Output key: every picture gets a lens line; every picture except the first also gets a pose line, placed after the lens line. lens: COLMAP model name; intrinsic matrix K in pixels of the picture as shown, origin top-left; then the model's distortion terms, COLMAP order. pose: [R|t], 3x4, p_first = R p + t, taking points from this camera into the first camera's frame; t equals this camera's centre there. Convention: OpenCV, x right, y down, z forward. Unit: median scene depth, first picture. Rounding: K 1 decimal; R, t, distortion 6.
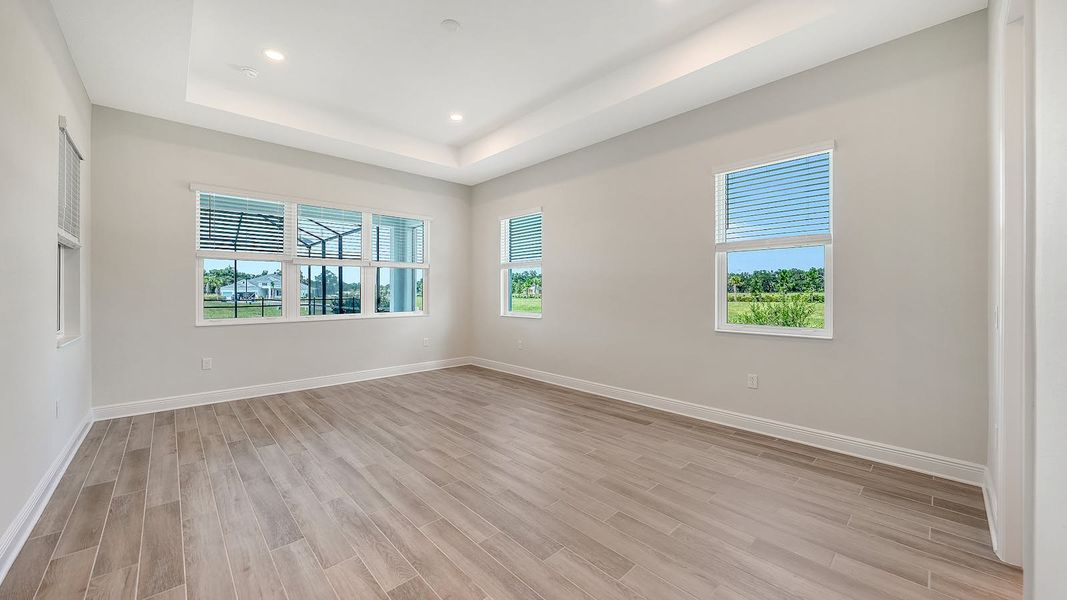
lens RADIAL K [[391.5, 0, 531.2], [0, 391.5, 293.3], [0, 0, 1]] dist [0.000614, 0.000037]
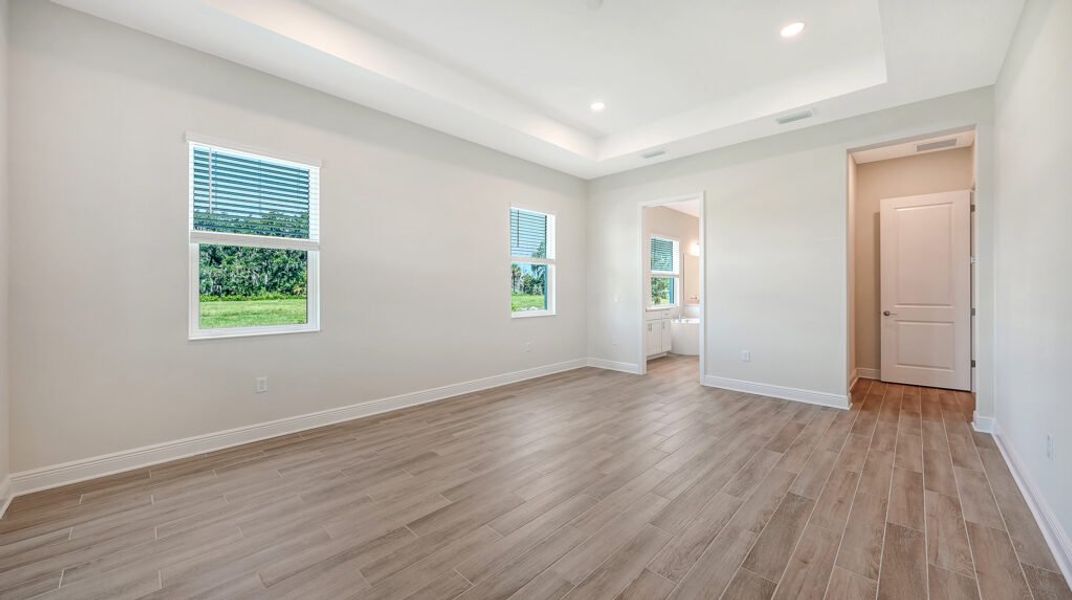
lens RADIAL K [[393.3, 0, 533.7], [0, 393.3, 293.3], [0, 0, 1]] dist [0.000614, 0.000037]
pose [[-0.051778, -0.006263, 0.998639, -1.135067], [0.003565, 0.999973, 0.006456, -0.001544], [-0.998652, 0.003894, -0.051754, 1.195952]]
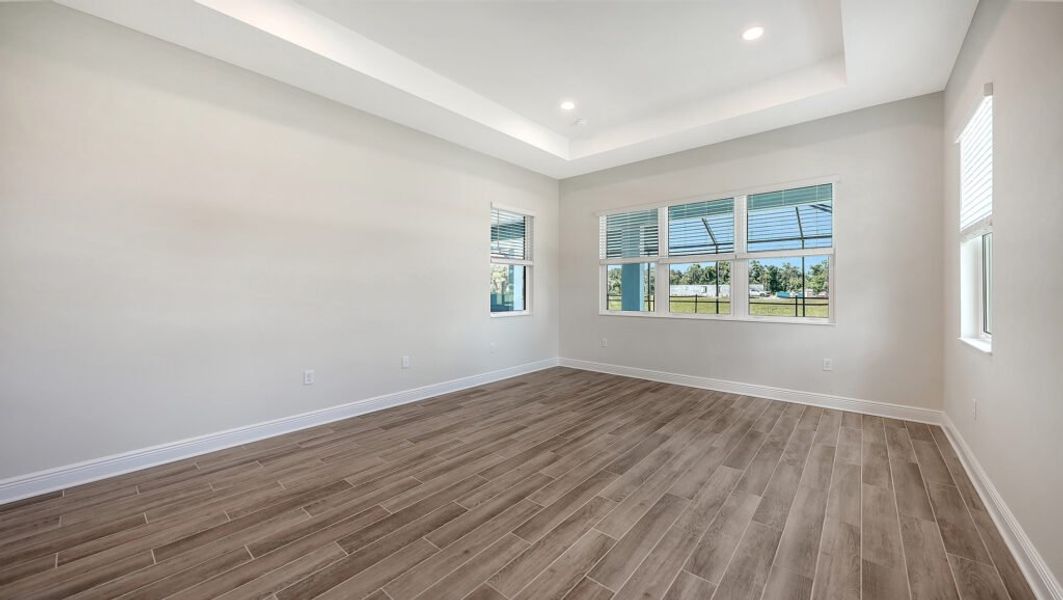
lens RADIAL K [[388.6, 0, 524.8], [0, 388.6, 285.3], [0, 0, 1]] dist [-0.000282, -0.000041]
pose [[0.101118, -0.008888, -0.994835, 0.677872], [-0.003008, 0.999953, -0.009239, -0.006195], [0.994870, 0.003927, 0.101086, 0.830067]]
